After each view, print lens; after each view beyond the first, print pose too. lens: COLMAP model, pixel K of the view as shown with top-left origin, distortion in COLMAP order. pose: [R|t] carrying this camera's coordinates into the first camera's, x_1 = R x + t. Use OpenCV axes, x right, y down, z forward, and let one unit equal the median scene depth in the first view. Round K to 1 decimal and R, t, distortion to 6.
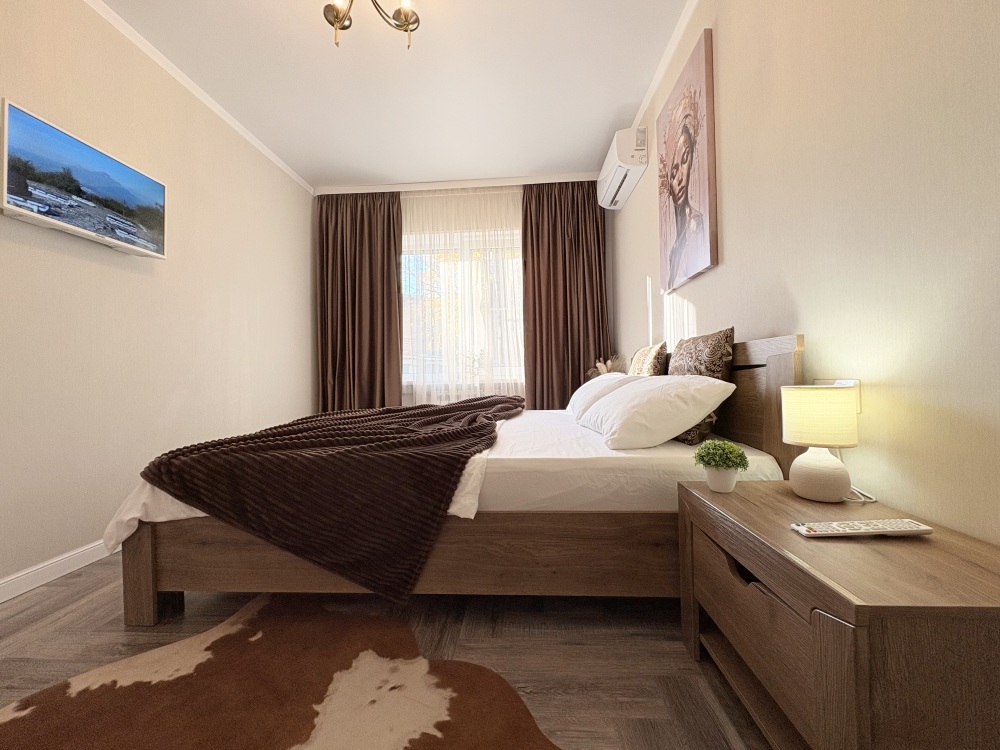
lens RADIAL K [[397.7, 0, 497.3], [0, 397.7, 374.5], [0, 0, 1]] dist [0.002930, -0.000201]
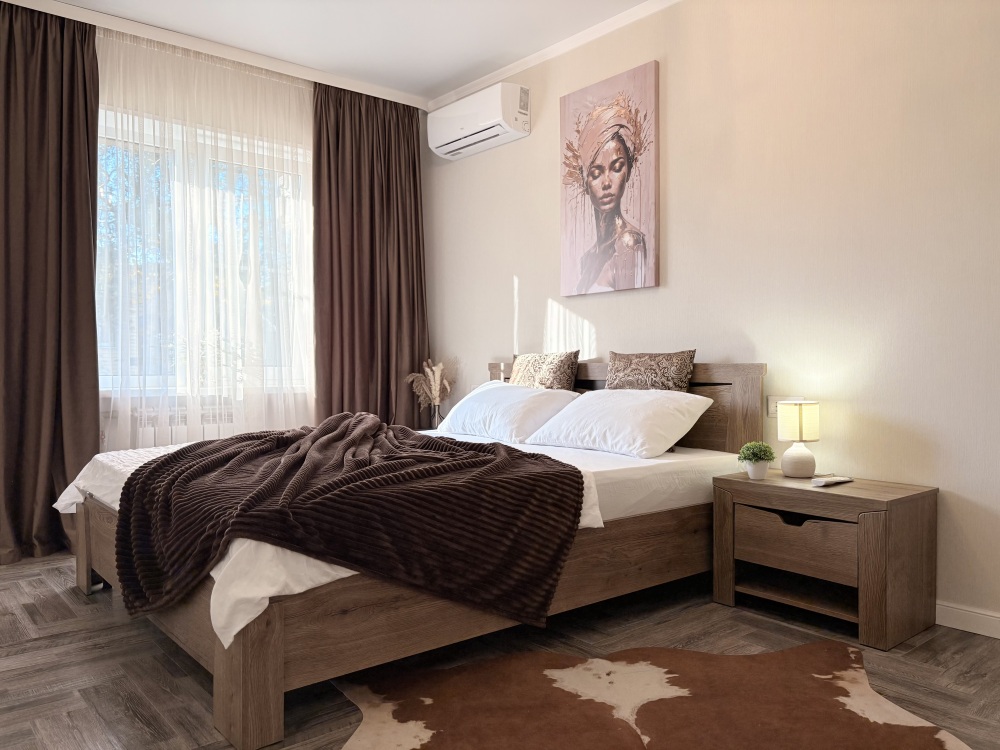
lens RADIAL K [[757.2, 0, 502.8], [0, 757.2, 379.3], [0, 0, 1]] dist [0.029185, -0.017104]
pose [[0.727423, 0.010837, 0.686104, -1.464263], [-0.018449, 0.999823, 0.003767, -0.032282], [-0.685941, -0.015398, 0.727494, -0.253411]]
